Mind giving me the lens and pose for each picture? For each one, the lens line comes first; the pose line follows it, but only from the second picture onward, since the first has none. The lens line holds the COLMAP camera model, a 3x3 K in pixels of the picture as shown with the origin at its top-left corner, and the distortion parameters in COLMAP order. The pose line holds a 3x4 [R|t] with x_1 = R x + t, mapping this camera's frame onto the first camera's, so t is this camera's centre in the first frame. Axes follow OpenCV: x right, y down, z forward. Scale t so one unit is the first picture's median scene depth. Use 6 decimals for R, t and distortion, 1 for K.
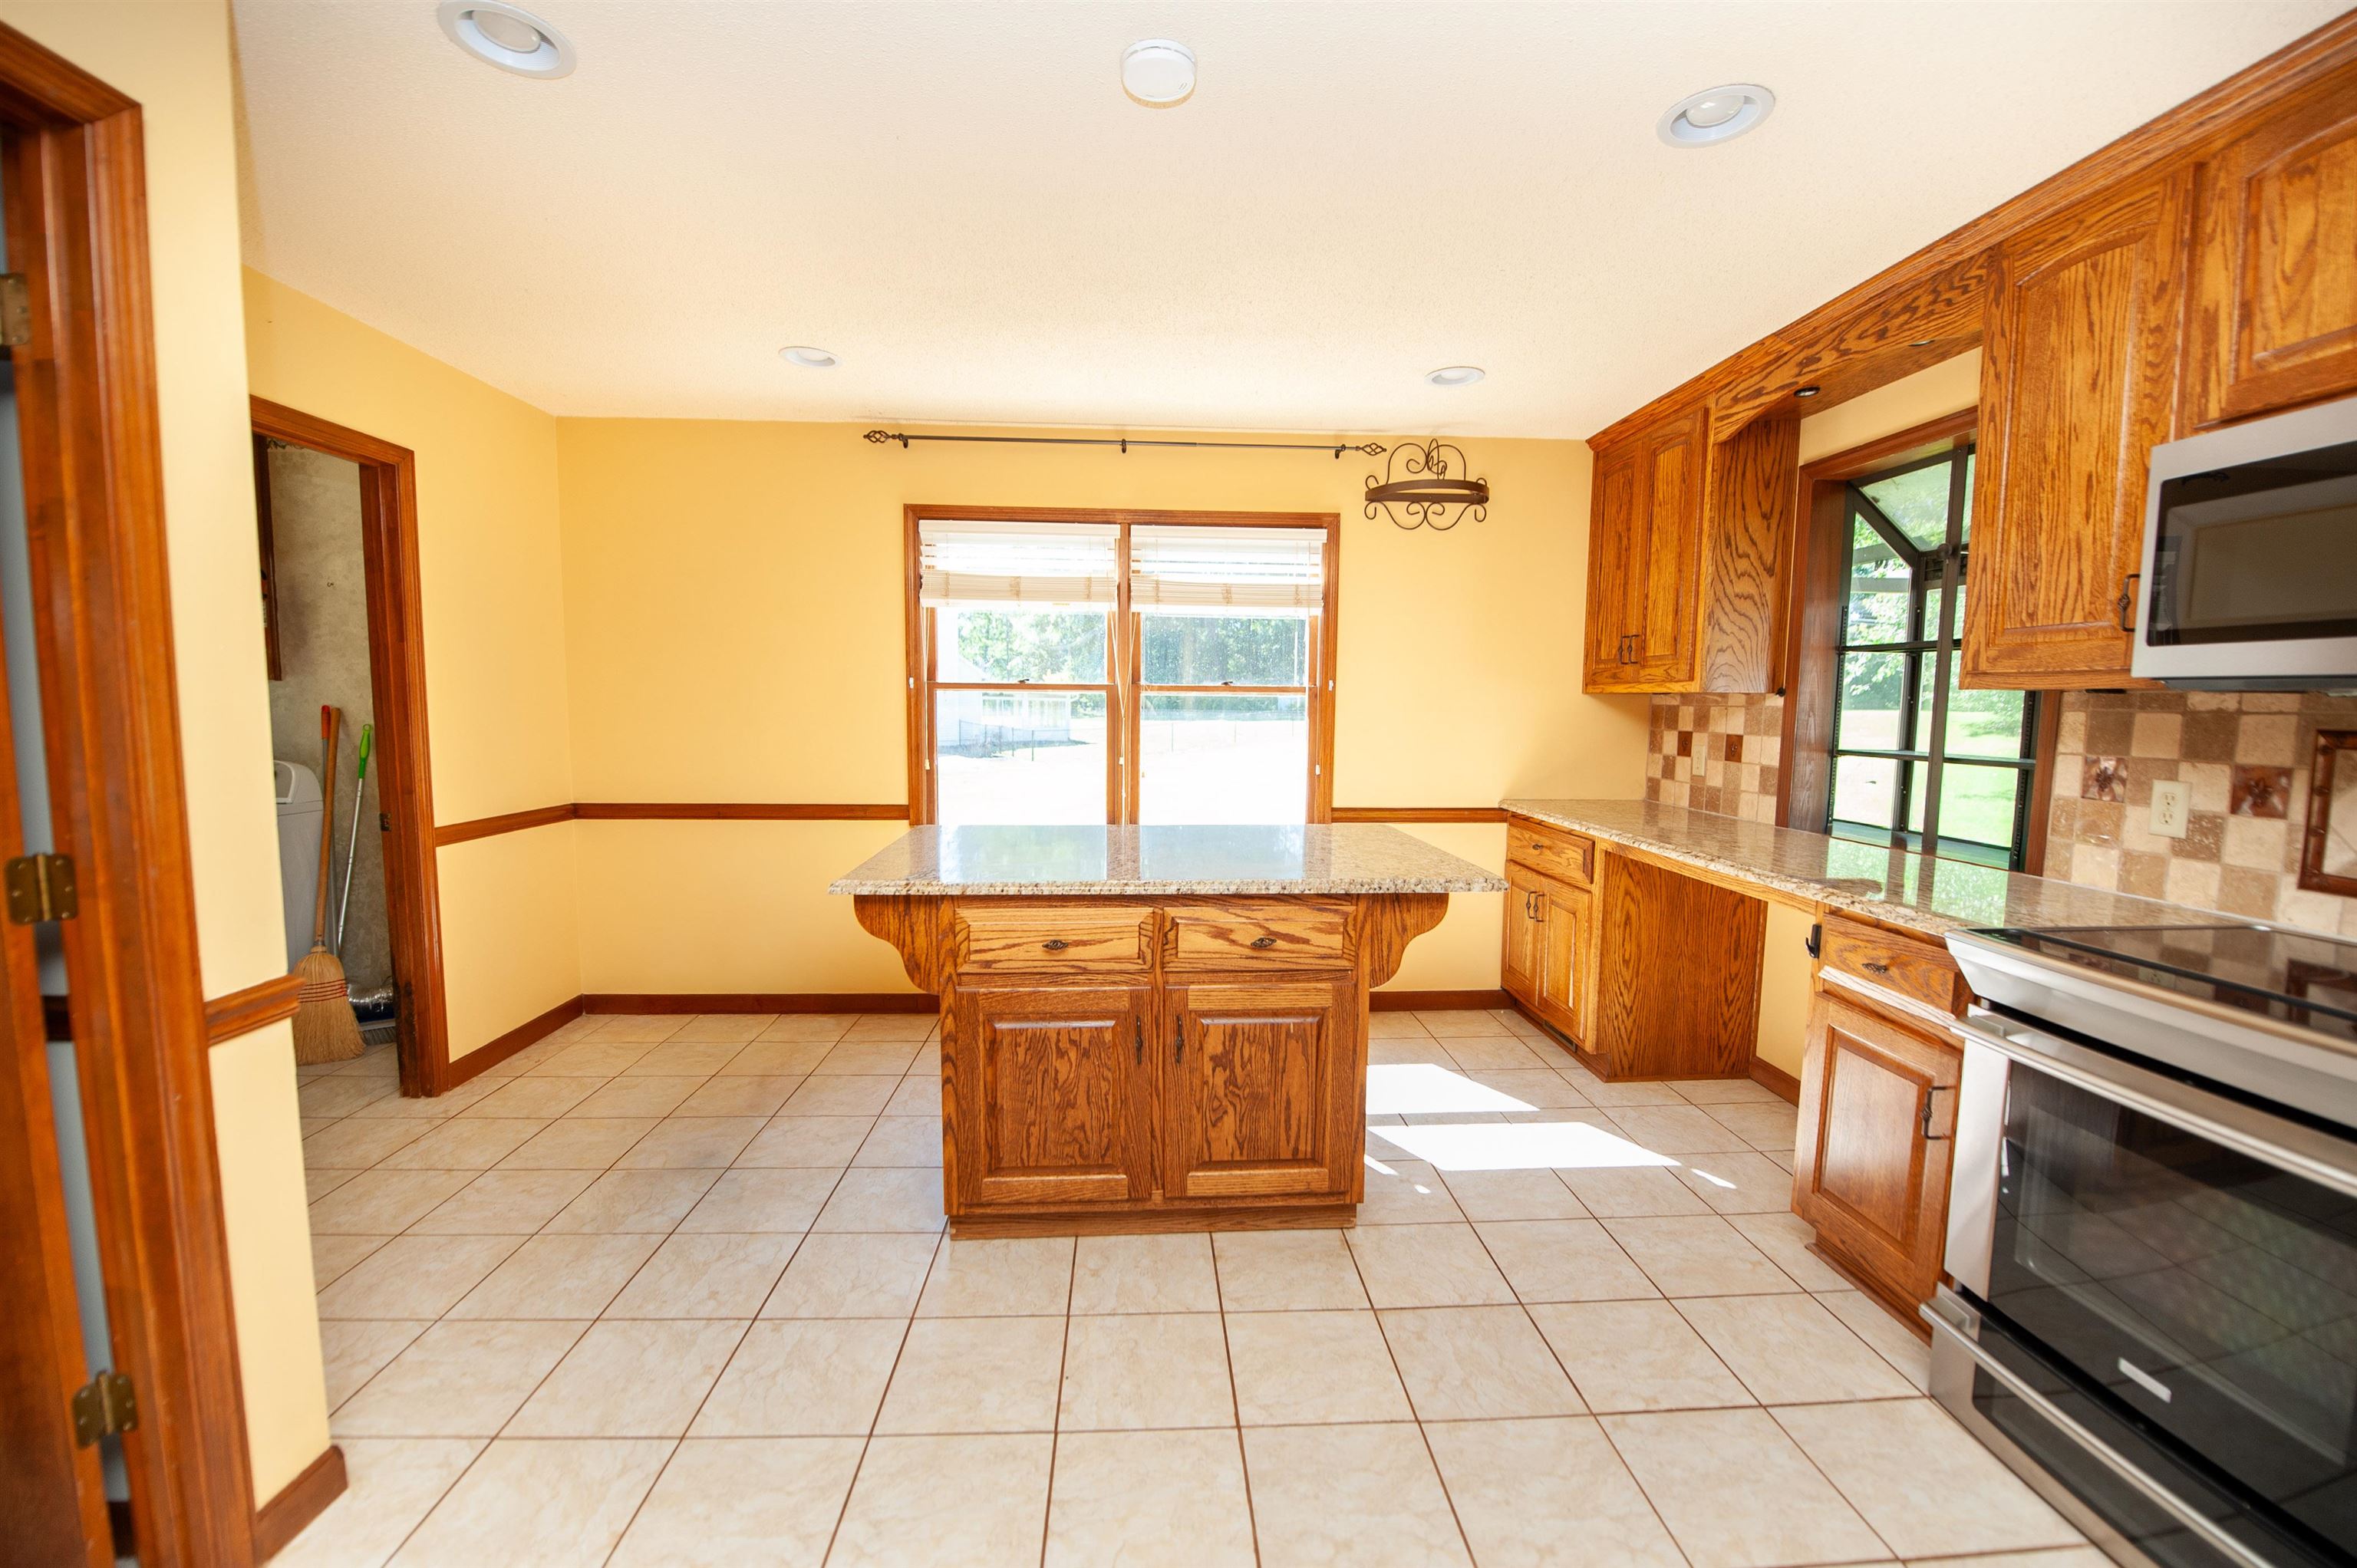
lens RADIAL K [[954.3, 0, 1183.8], [0, 954.3, 790.1], [0, 0, 1]] dist [-0.021457, -0.000393]
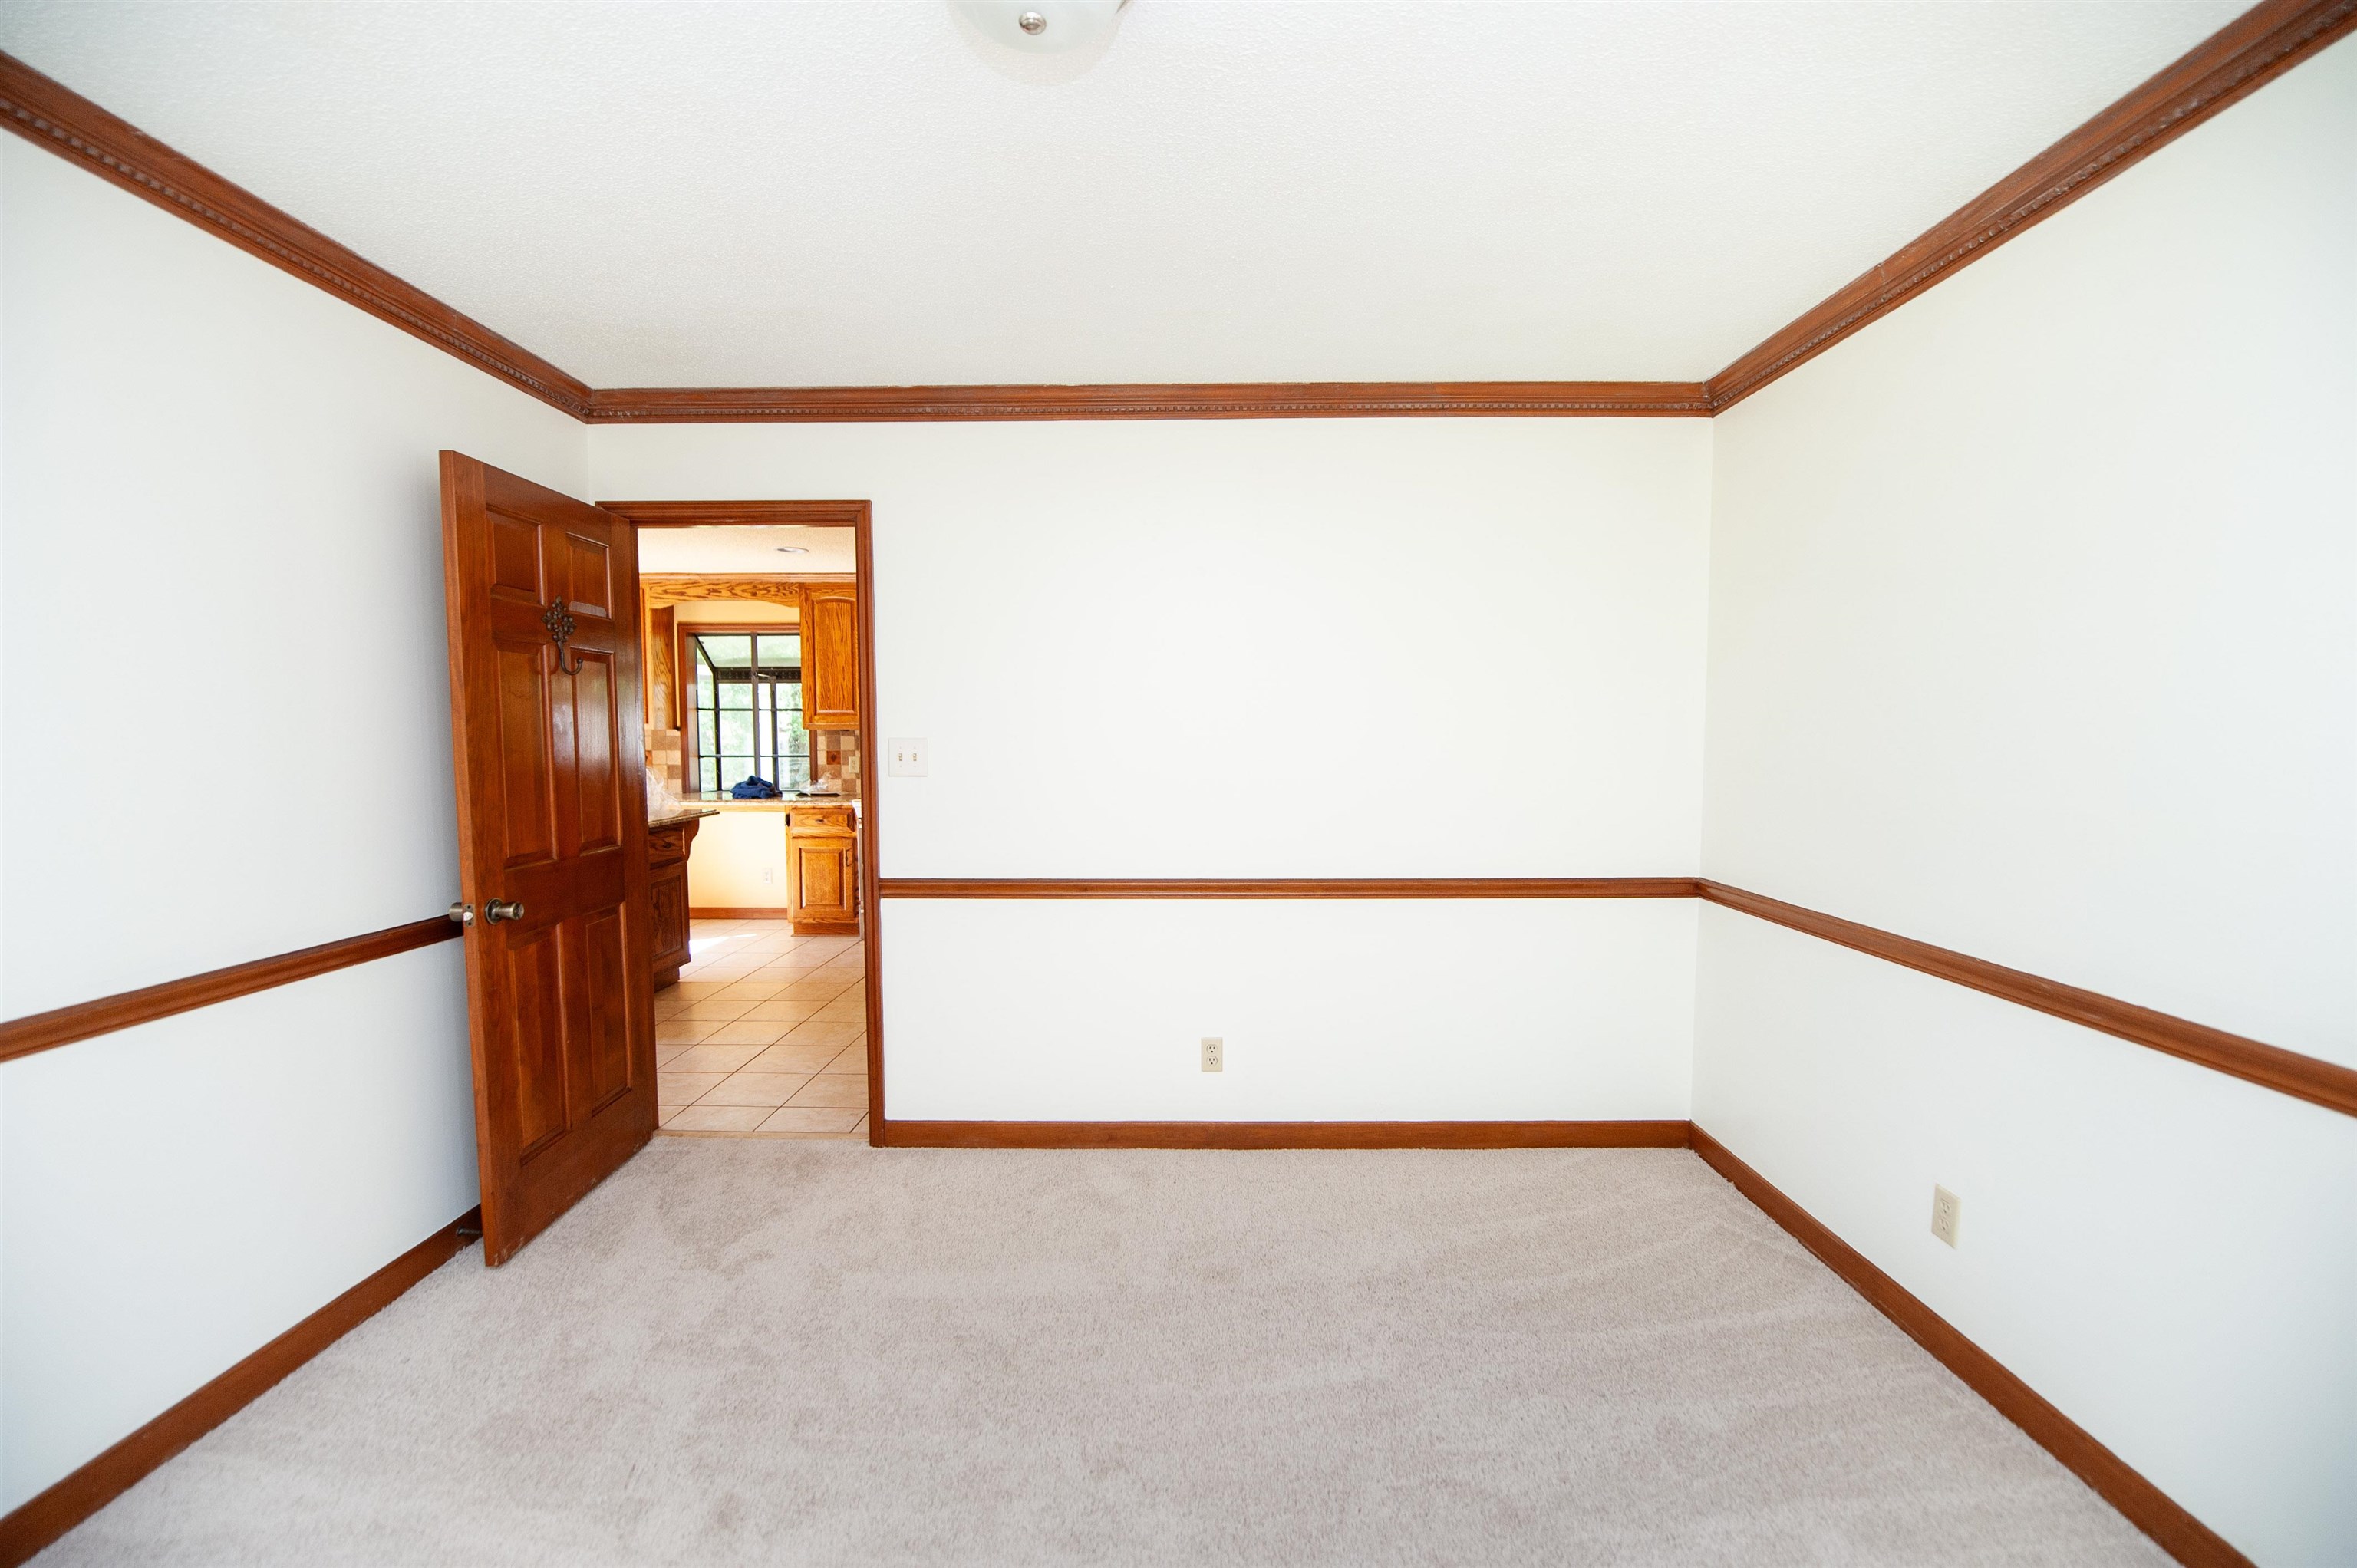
lens RADIAL K [[954.3, 0, 1178.4], [0, 954.3, 793.1], [0, 0, 1]] dist [-0.021457, -0.000393]
pose [[0.075968, -0.078906, 0.993983, -2.025214], [0.092047, 0.993162, 0.071805, -0.015557], [-0.992853, 0.086039, 0.082712, -0.384832]]
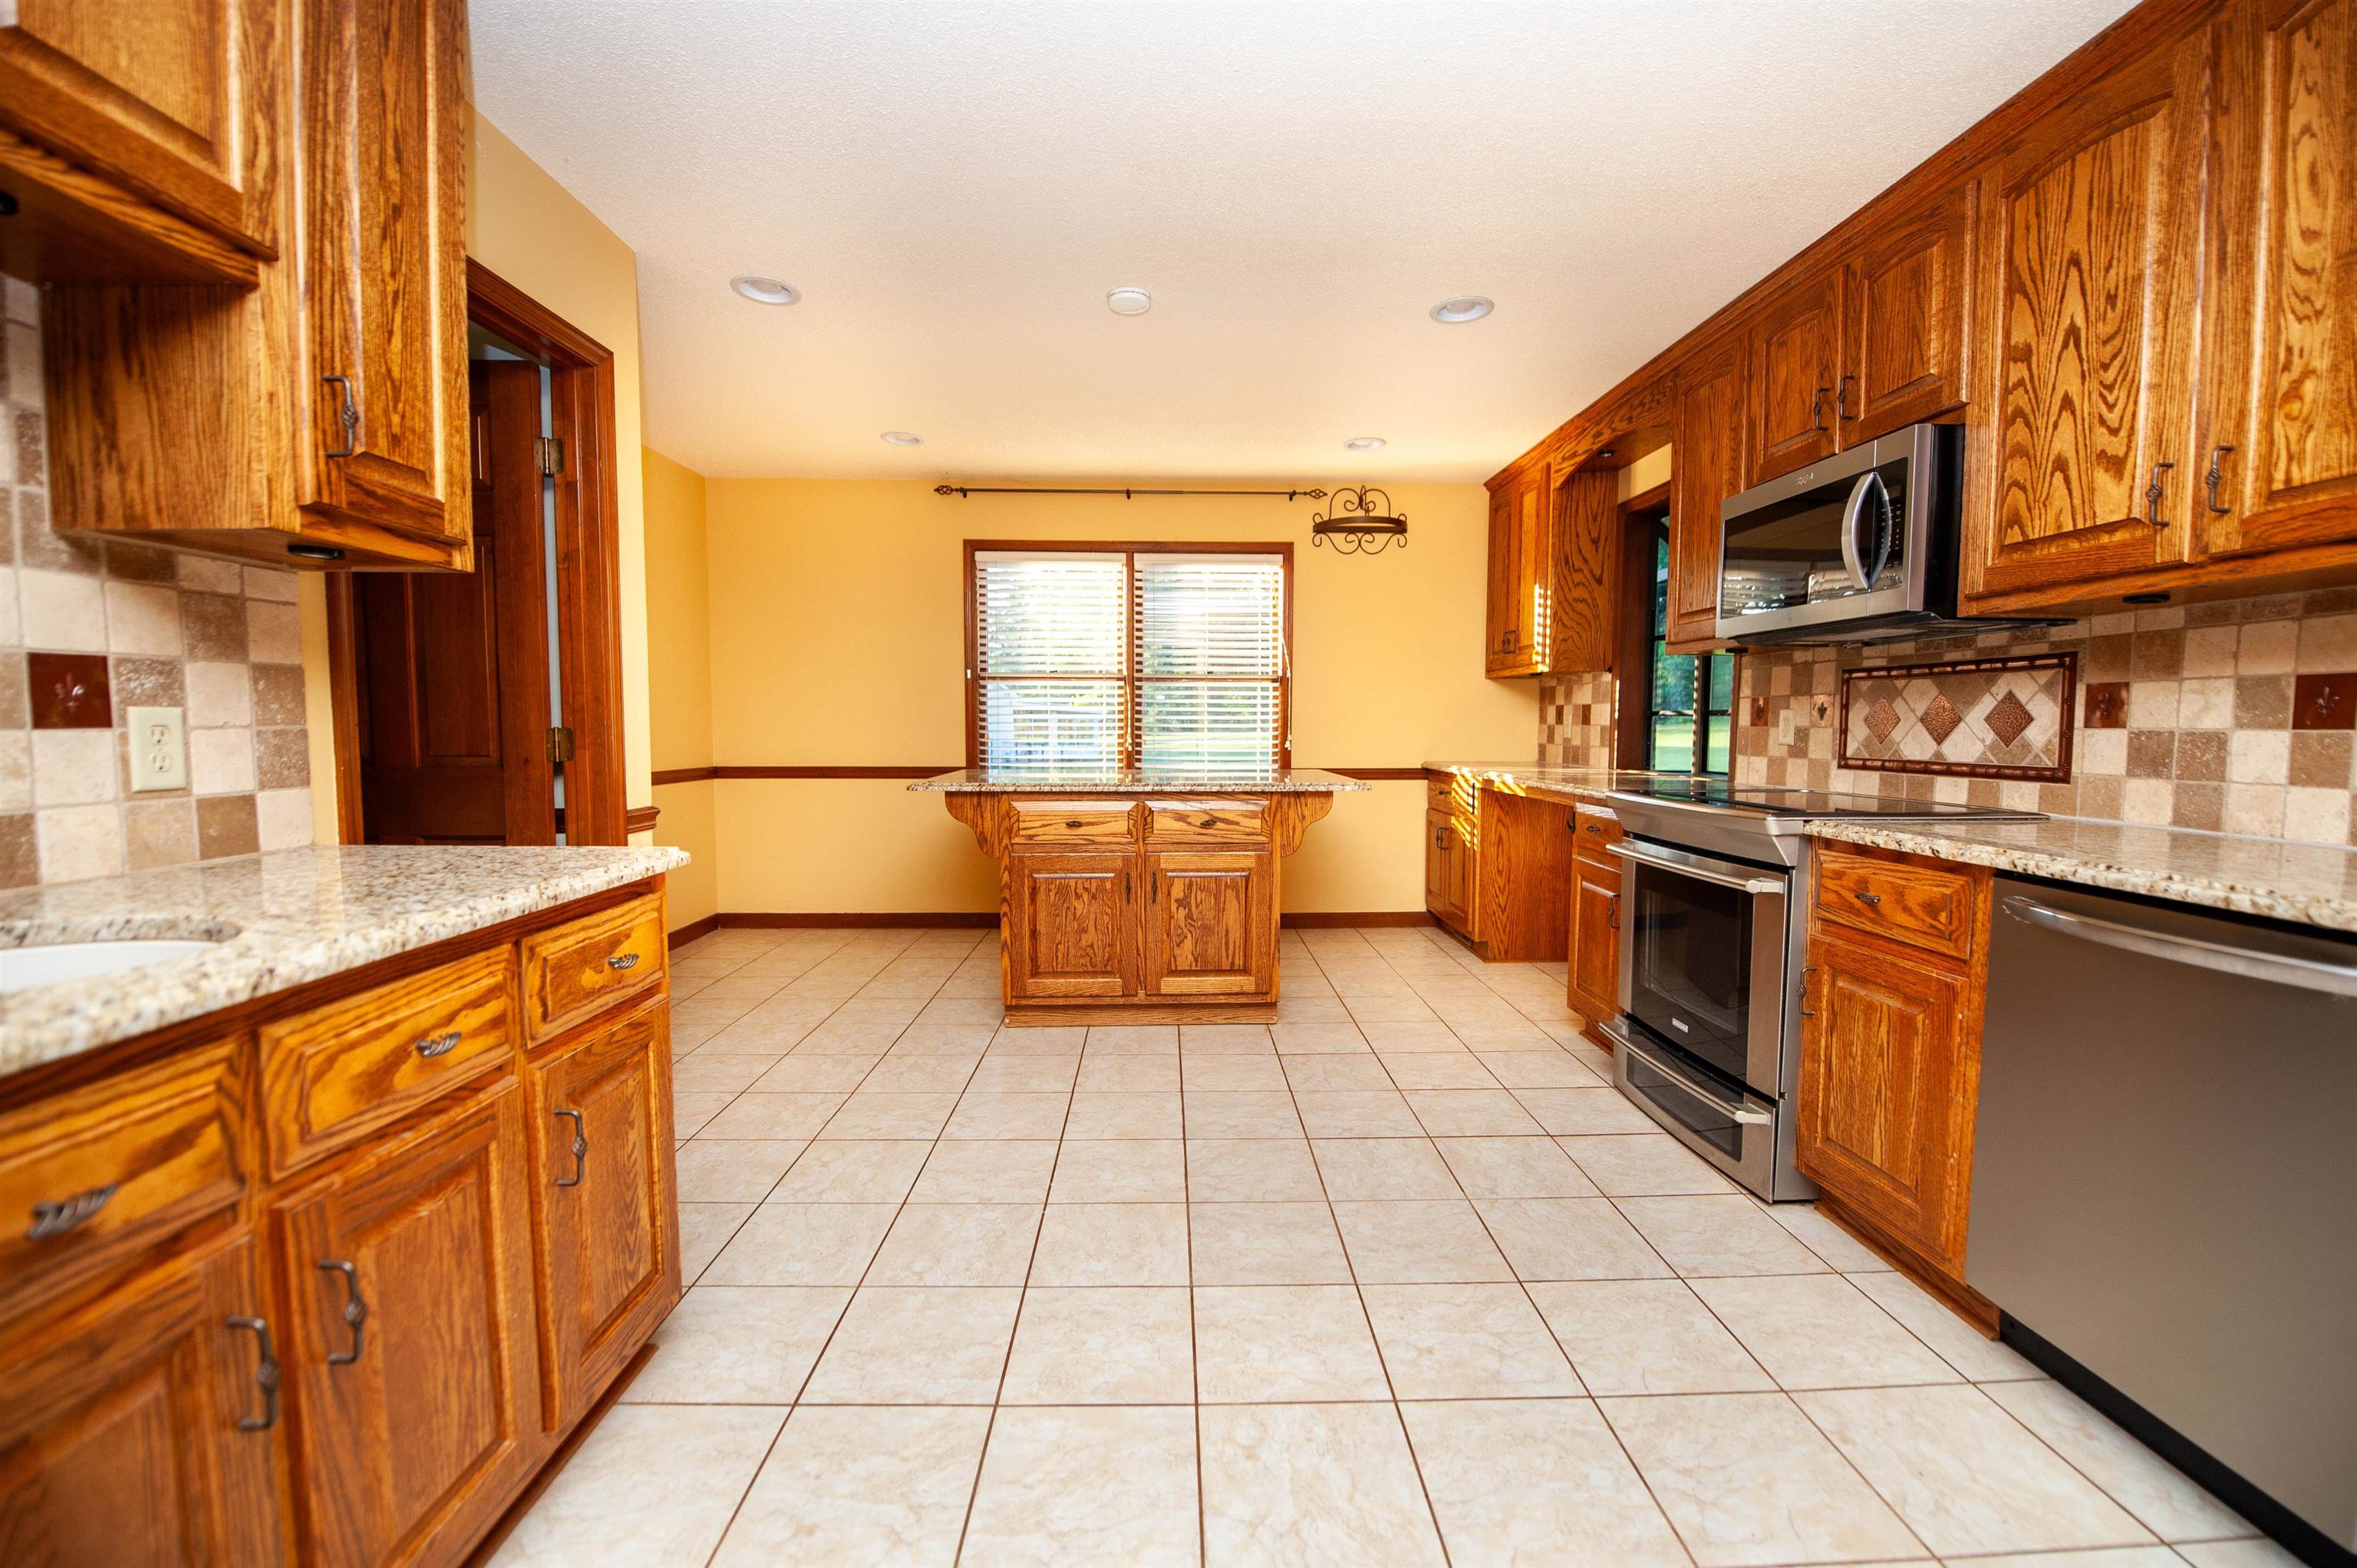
lens RADIAL K [[948.0, 0, 1184.7], [0, 948.0, 785.9], [0, 0, 1]] dist [-0.016211, -0.001474]
pose [[0.999560, -0.005033, -0.029245, 0.090305], [0.004296, 0.999672, -0.025236, 0.137928], [0.029363, 0.025099, 0.999254, -0.536187]]
